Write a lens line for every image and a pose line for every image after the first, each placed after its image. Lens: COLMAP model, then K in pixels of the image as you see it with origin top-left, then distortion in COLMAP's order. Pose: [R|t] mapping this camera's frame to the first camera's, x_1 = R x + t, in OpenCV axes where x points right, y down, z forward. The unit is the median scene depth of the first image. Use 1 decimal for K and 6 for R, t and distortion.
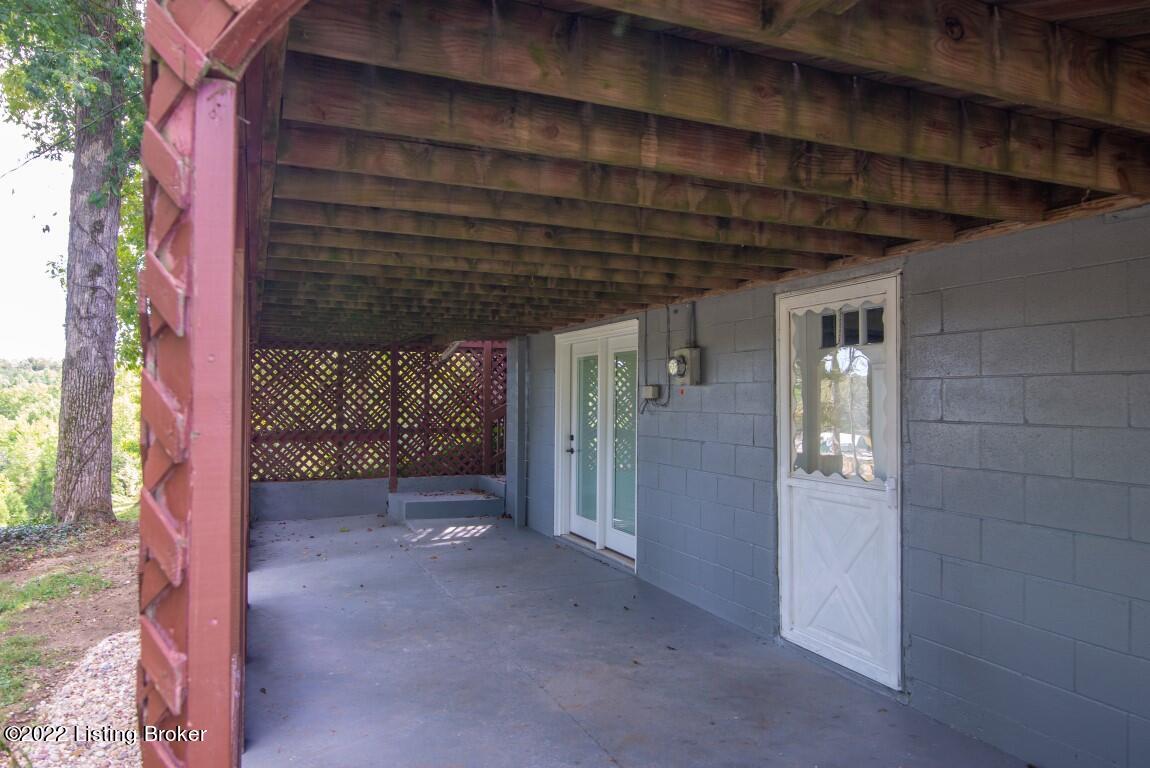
lens RADIAL K [[774.0, 0, 575.5], [0, 774.0, 385.0], [0, 0, 1]] dist [0.001059, 0.000099]
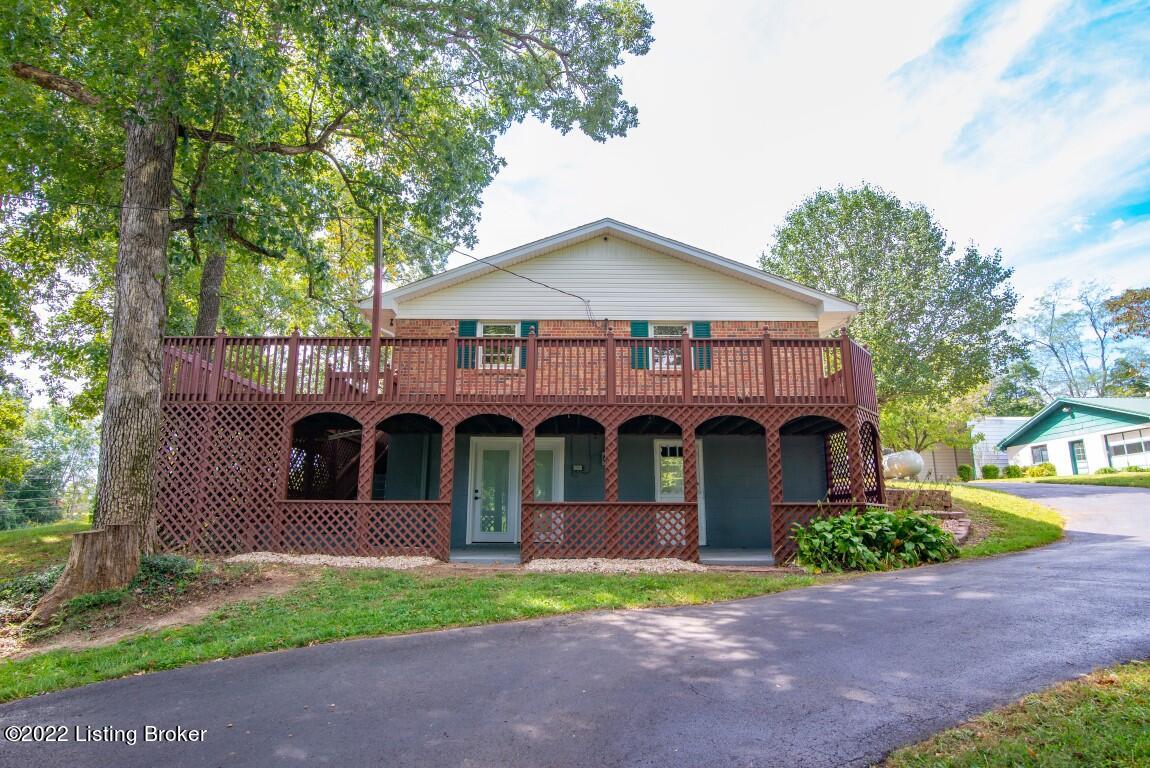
lens RADIAL K [[660.4, 0, 575.2], [0, 660.4, 383.5], [0, 0, 1]] dist [0.000107, -0.000006]
pose [[0.375609, 0.193978, 0.906251, -2.471542], [-0.019890, 0.979313, -0.201373, 0.224620], [-0.926565, 0.057612, 0.371697, 0.262699]]
